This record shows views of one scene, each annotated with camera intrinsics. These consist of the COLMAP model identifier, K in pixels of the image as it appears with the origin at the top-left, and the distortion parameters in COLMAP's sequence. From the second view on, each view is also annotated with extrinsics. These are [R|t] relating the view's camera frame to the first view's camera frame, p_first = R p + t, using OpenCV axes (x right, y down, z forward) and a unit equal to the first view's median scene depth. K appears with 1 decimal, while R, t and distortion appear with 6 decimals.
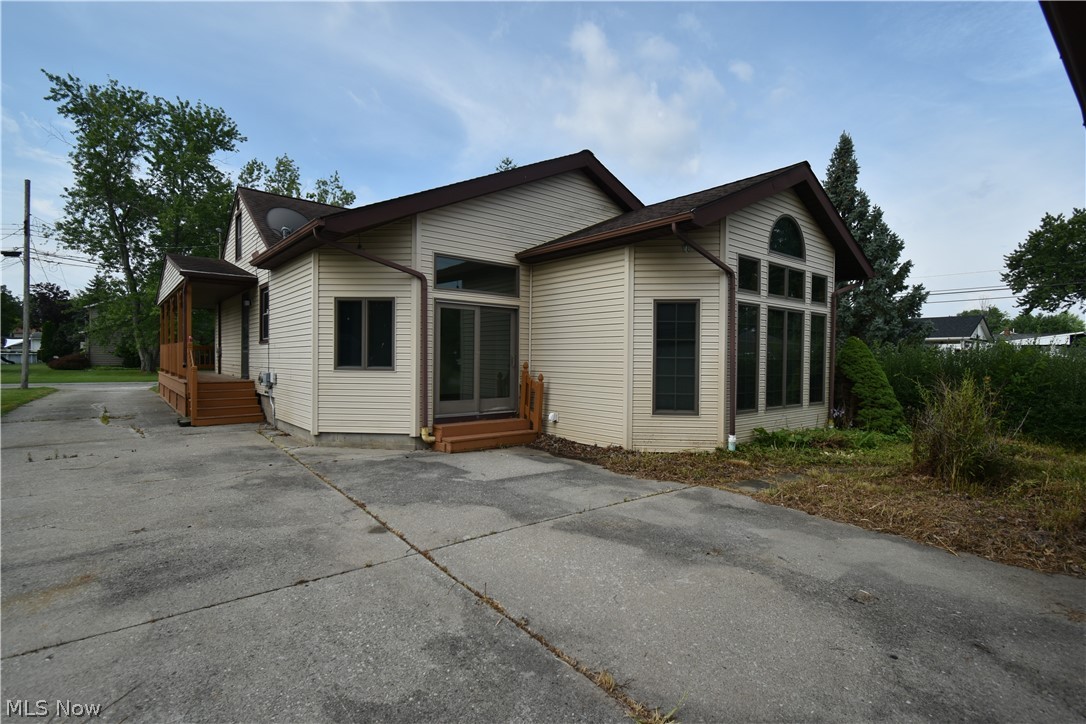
lens RADIAL K [[521.8, 0, 541.5], [0, 521.8, 362.6], [0, 0, 1]] dist [-0.000716, -0.000045]
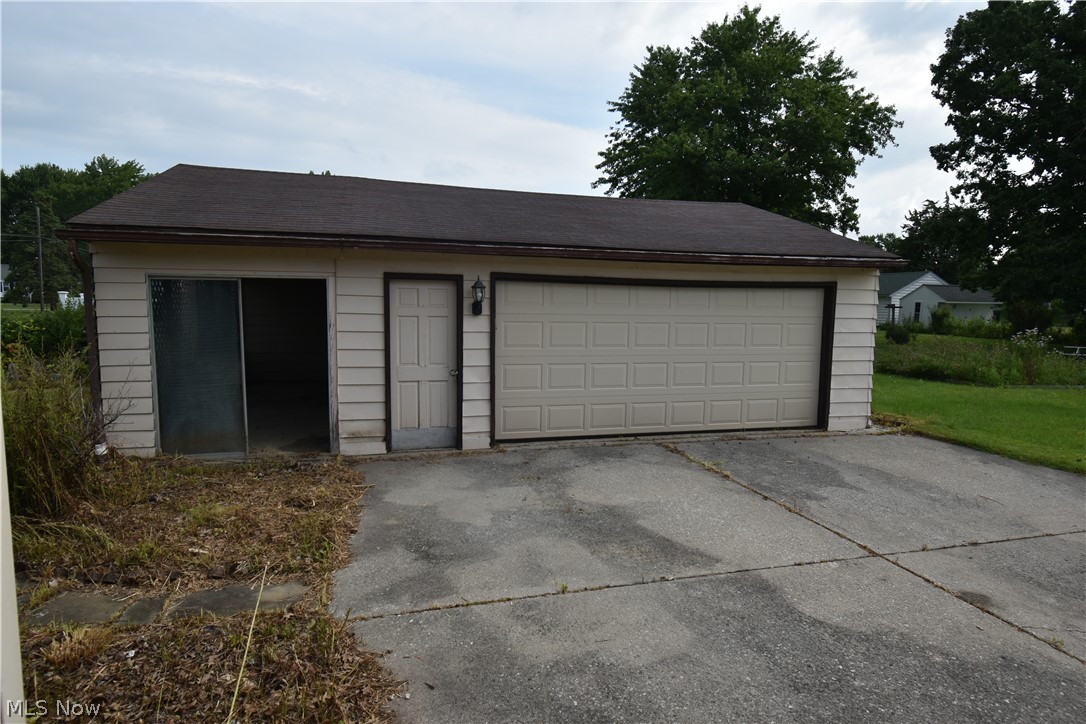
lens RADIAL K [[625.6, 0, 542.2], [0, 625.6, 364.1], [0, 0, 1]] dist [0.001406, 0.000822]
pose [[-0.917783, -0.068636, 0.391105, -0.086095], [-0.023545, 0.992622, 0.118945, -0.078467], [-0.396383, 0.099957, -0.912628, 2.011165]]
